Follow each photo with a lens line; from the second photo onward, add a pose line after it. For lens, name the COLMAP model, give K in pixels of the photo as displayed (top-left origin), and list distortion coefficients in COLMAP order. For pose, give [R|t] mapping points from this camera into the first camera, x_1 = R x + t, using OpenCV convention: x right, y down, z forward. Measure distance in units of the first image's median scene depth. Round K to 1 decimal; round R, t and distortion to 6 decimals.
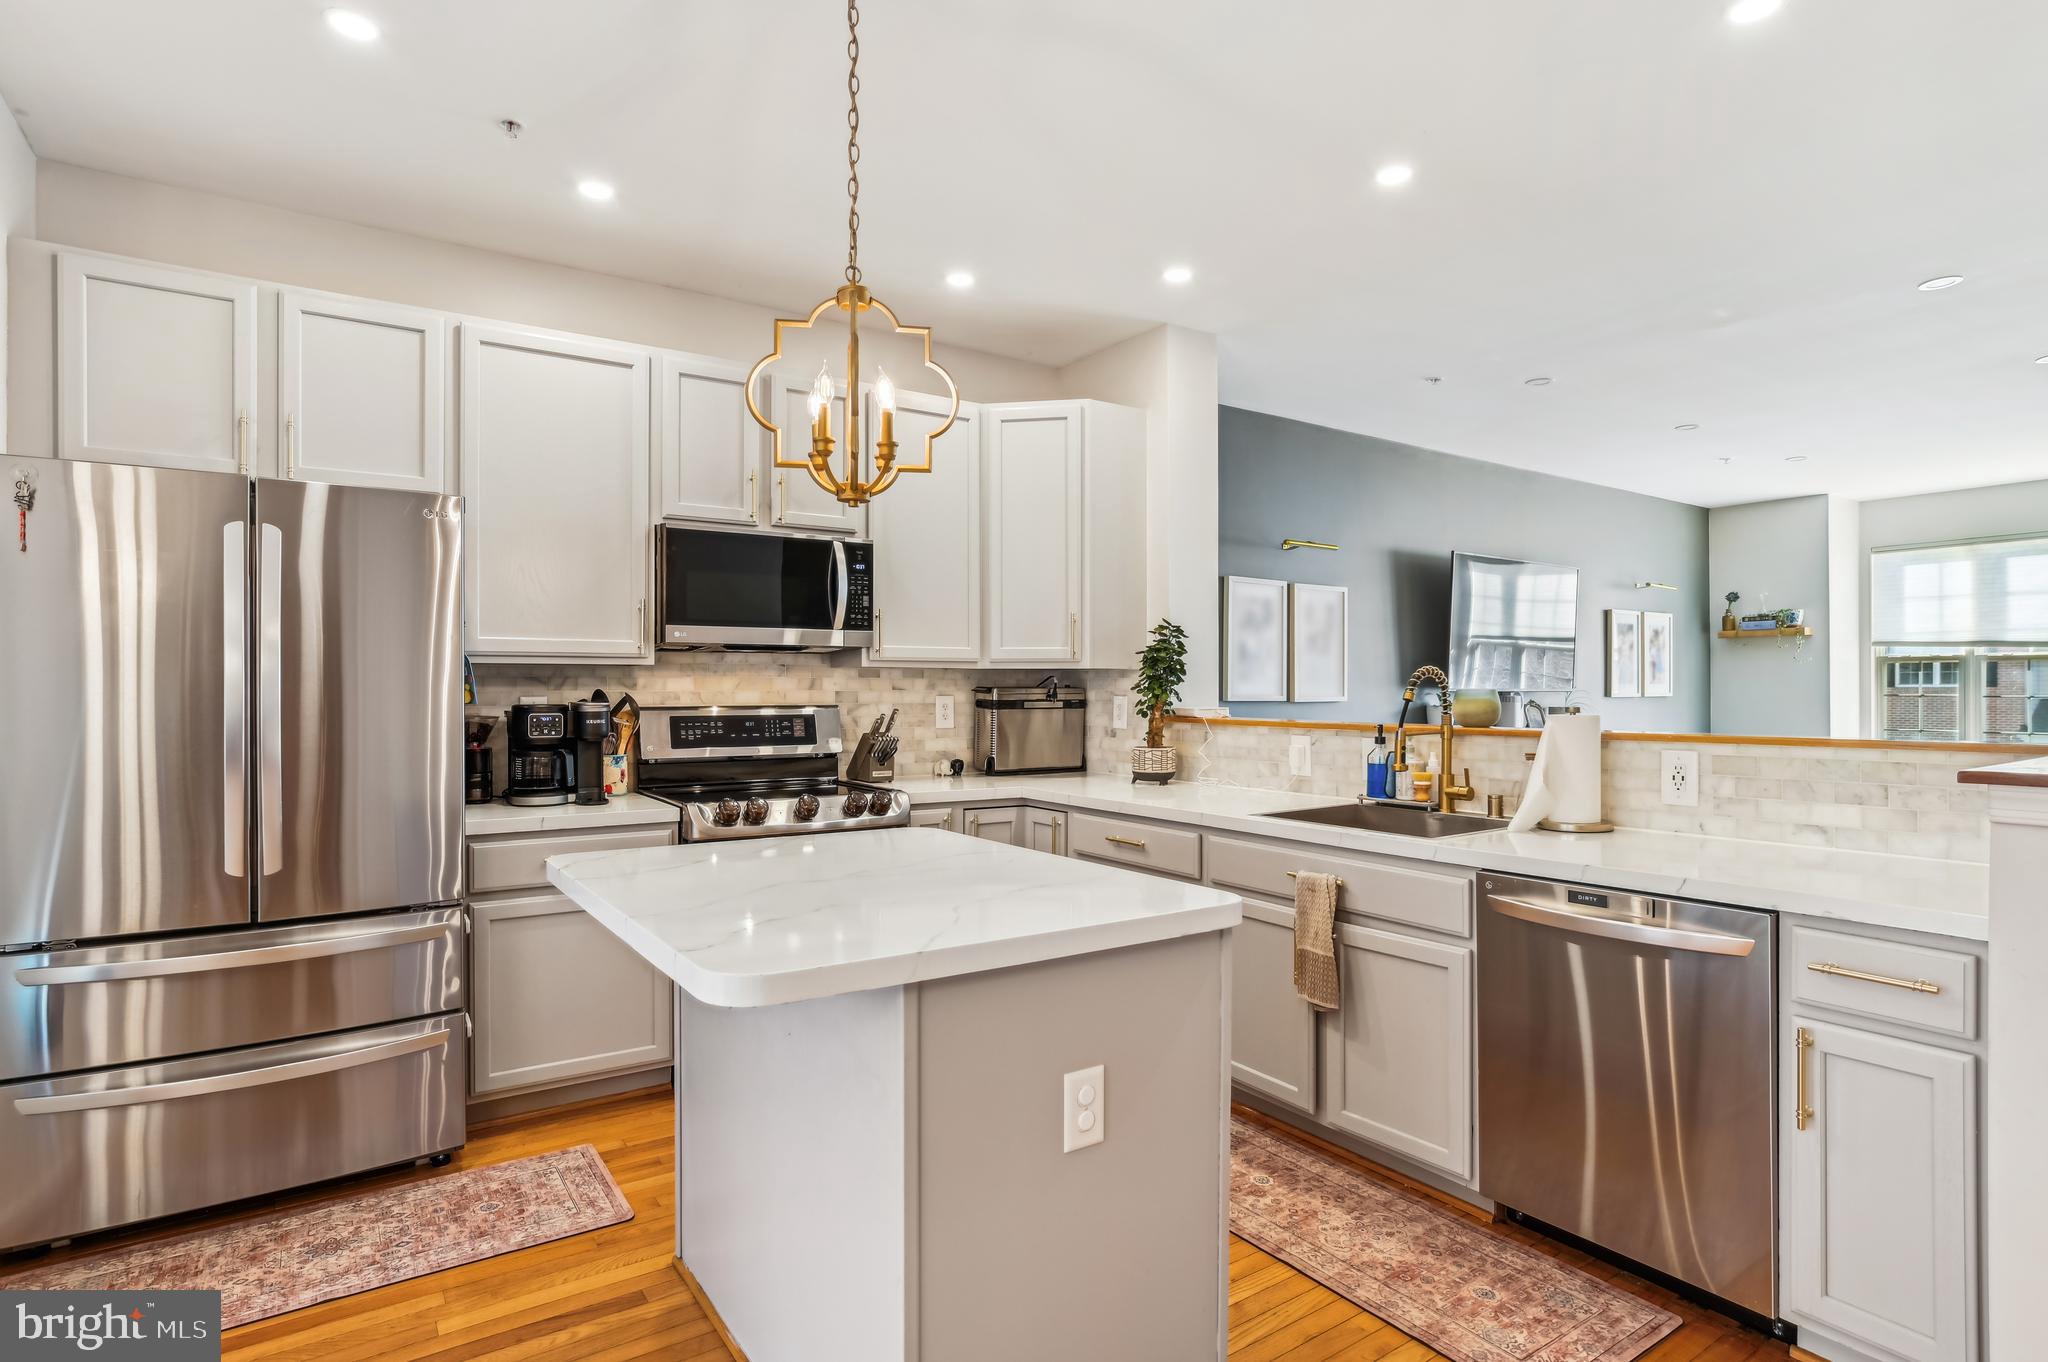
lens RADIAL K [[1065.6, 0, 1033.2], [0, 1065.6, 705.6], [0, 0, 1]] dist [-0.016136, 0.001278]
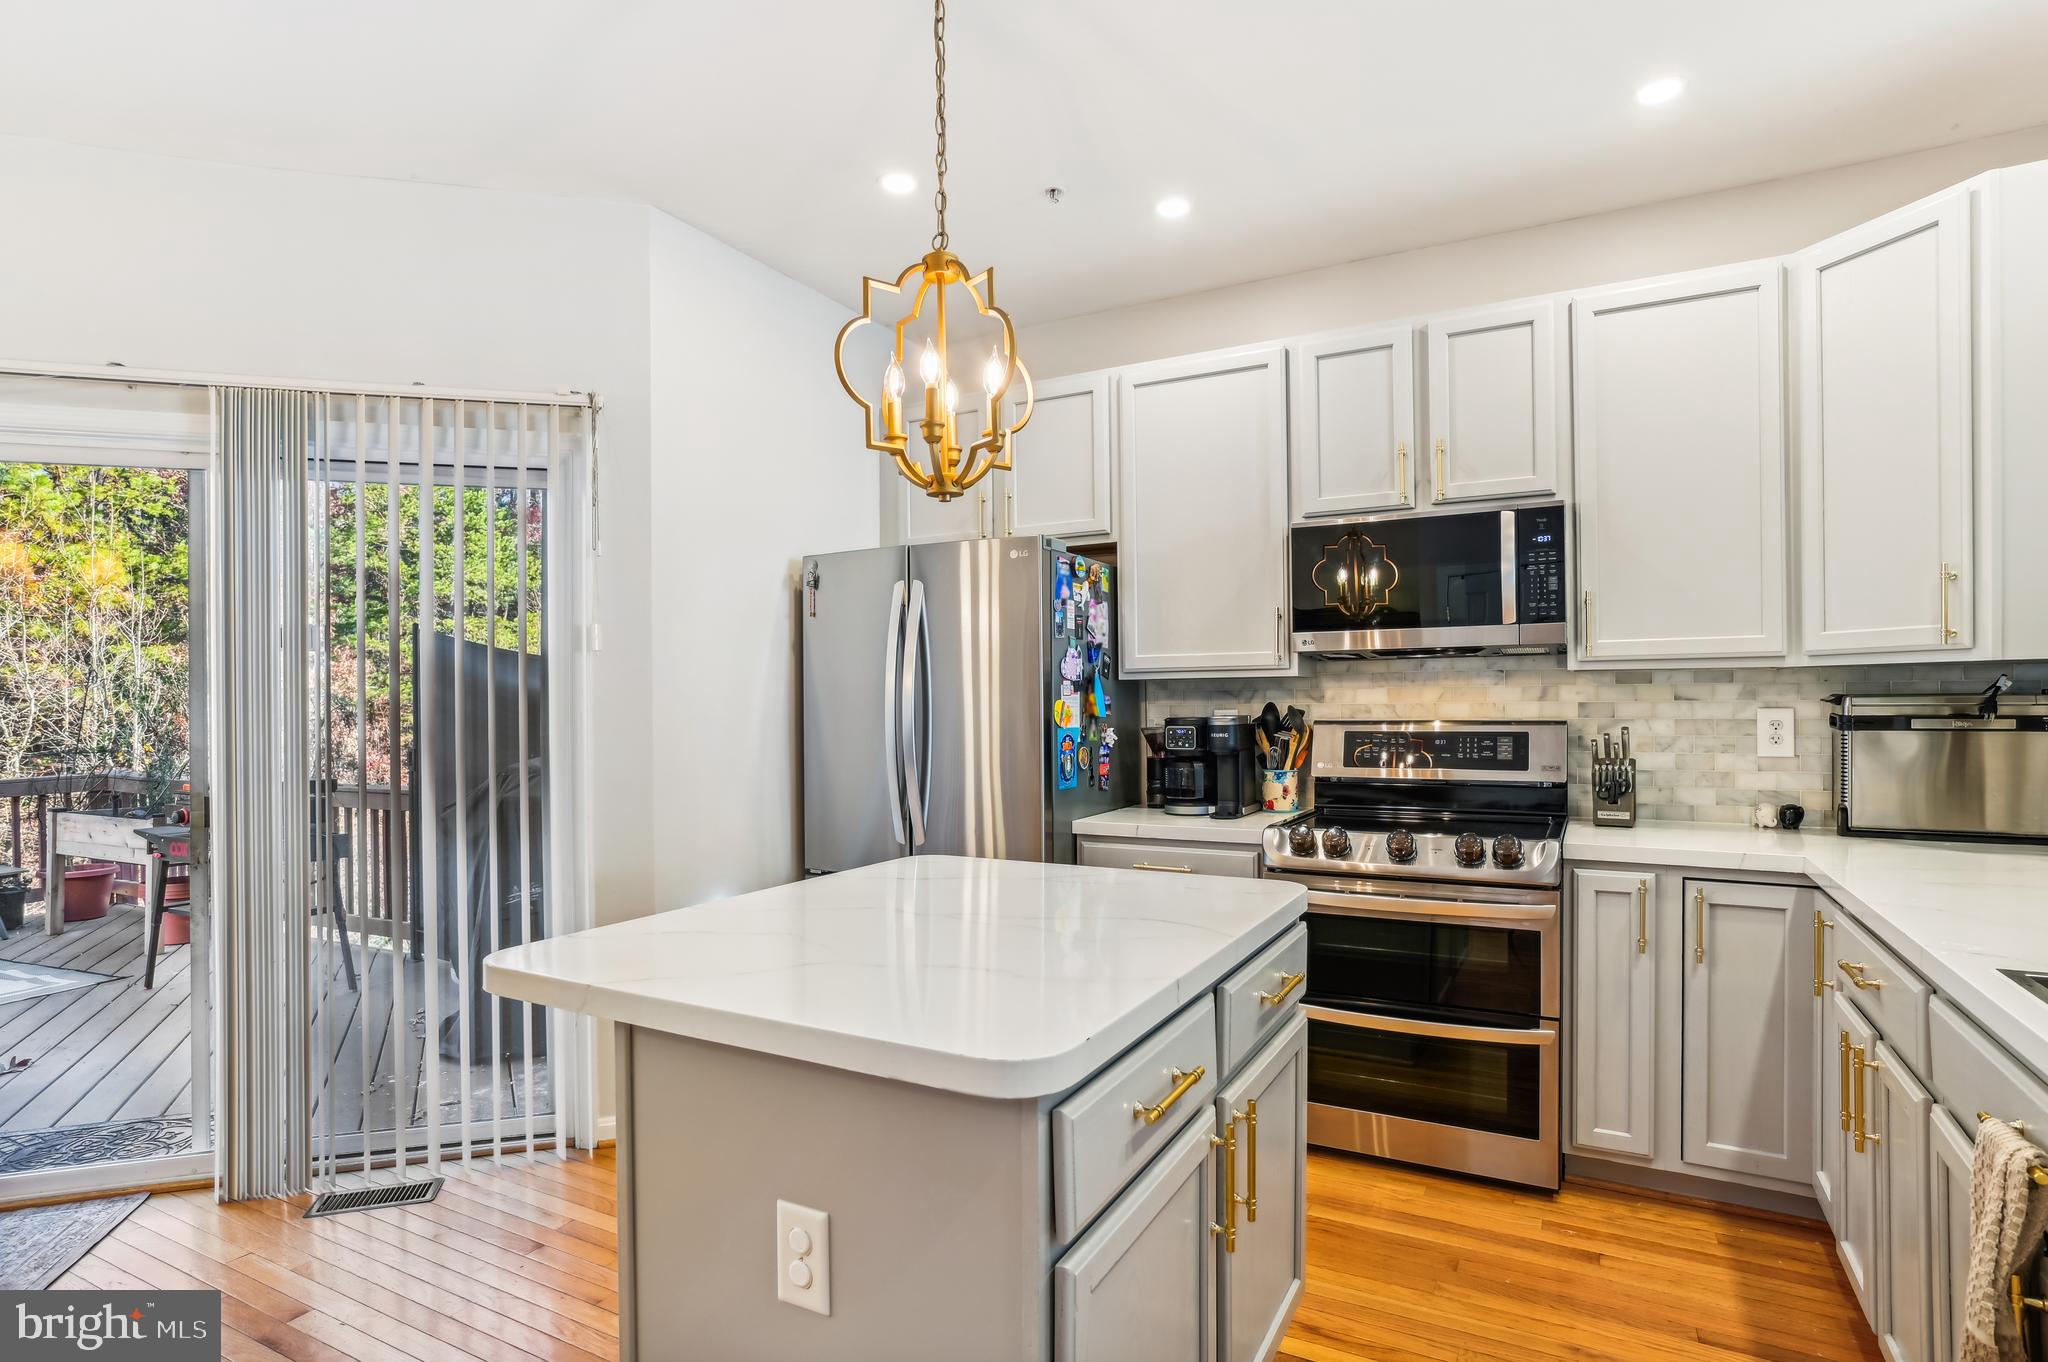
lens RADIAL K [[1065.6, 0, 1033.2], [0, 1065.6, 705.6], [0, 0, 1]] dist [-0.016136, 0.001278]
pose [[0.464444, -0.000402, -0.885602, 0.326569], [-0.005141, 0.999982, -0.003150, -0.007293], [0.885587, 0.006016, 0.464434, 0.319756]]
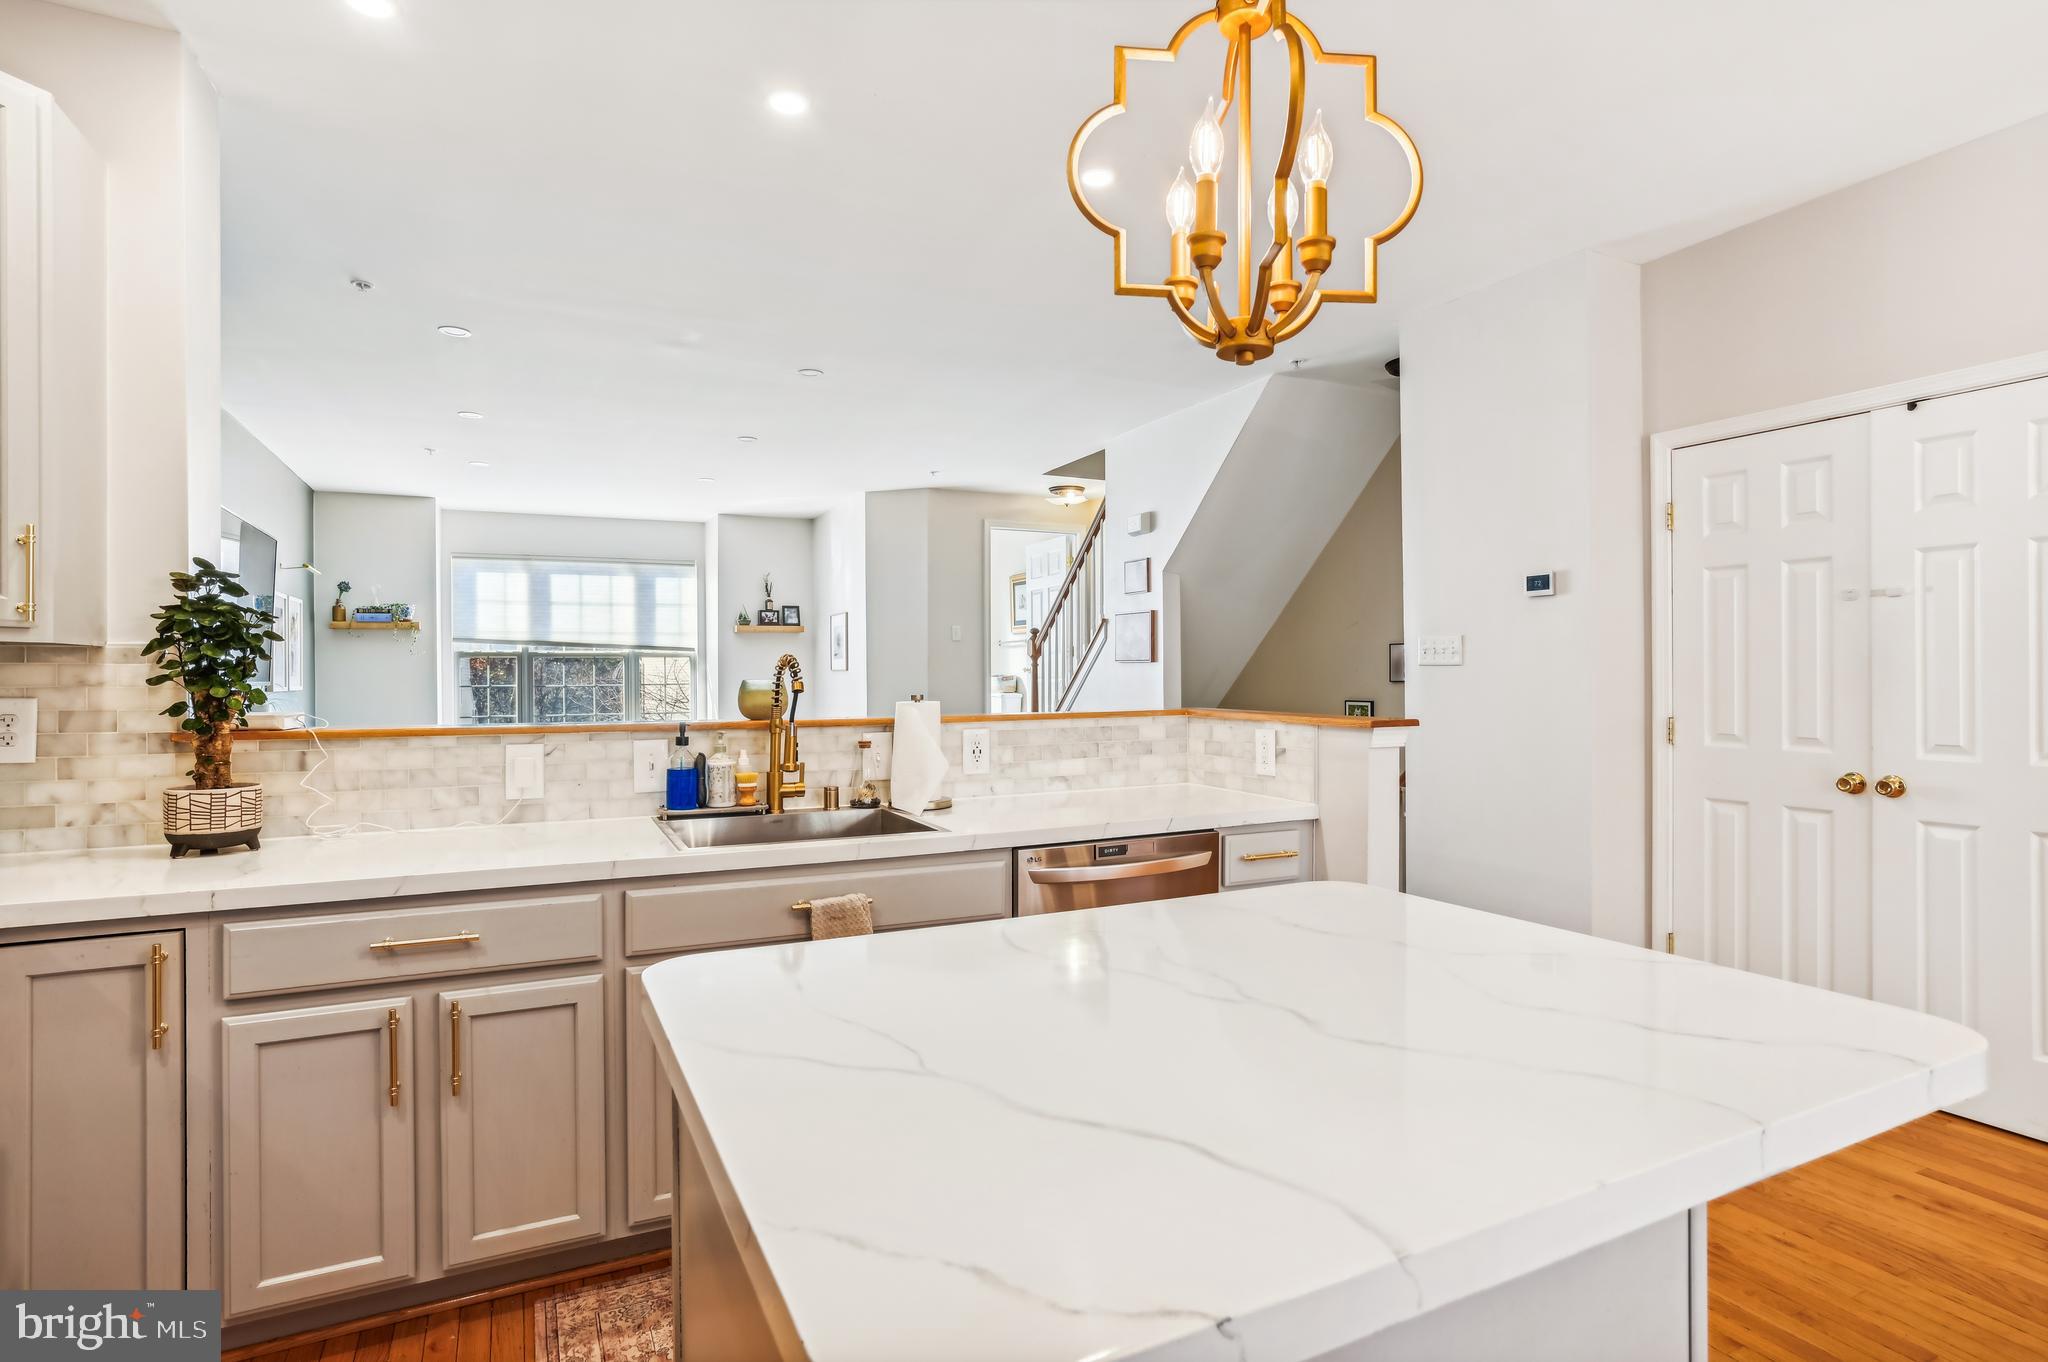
lens RADIAL K [[1035.7, 0, 1038.6], [0, 1035.7, 671.8], [0, 0, 1]] dist [-0.003827, 0.000969]
pose [[0.148516, 0.004447, 0.988900, -0.372357], [0.021696, 0.999735, -0.007754, -0.008431], [-0.988672, 0.022607, 0.148380, 0.502897]]
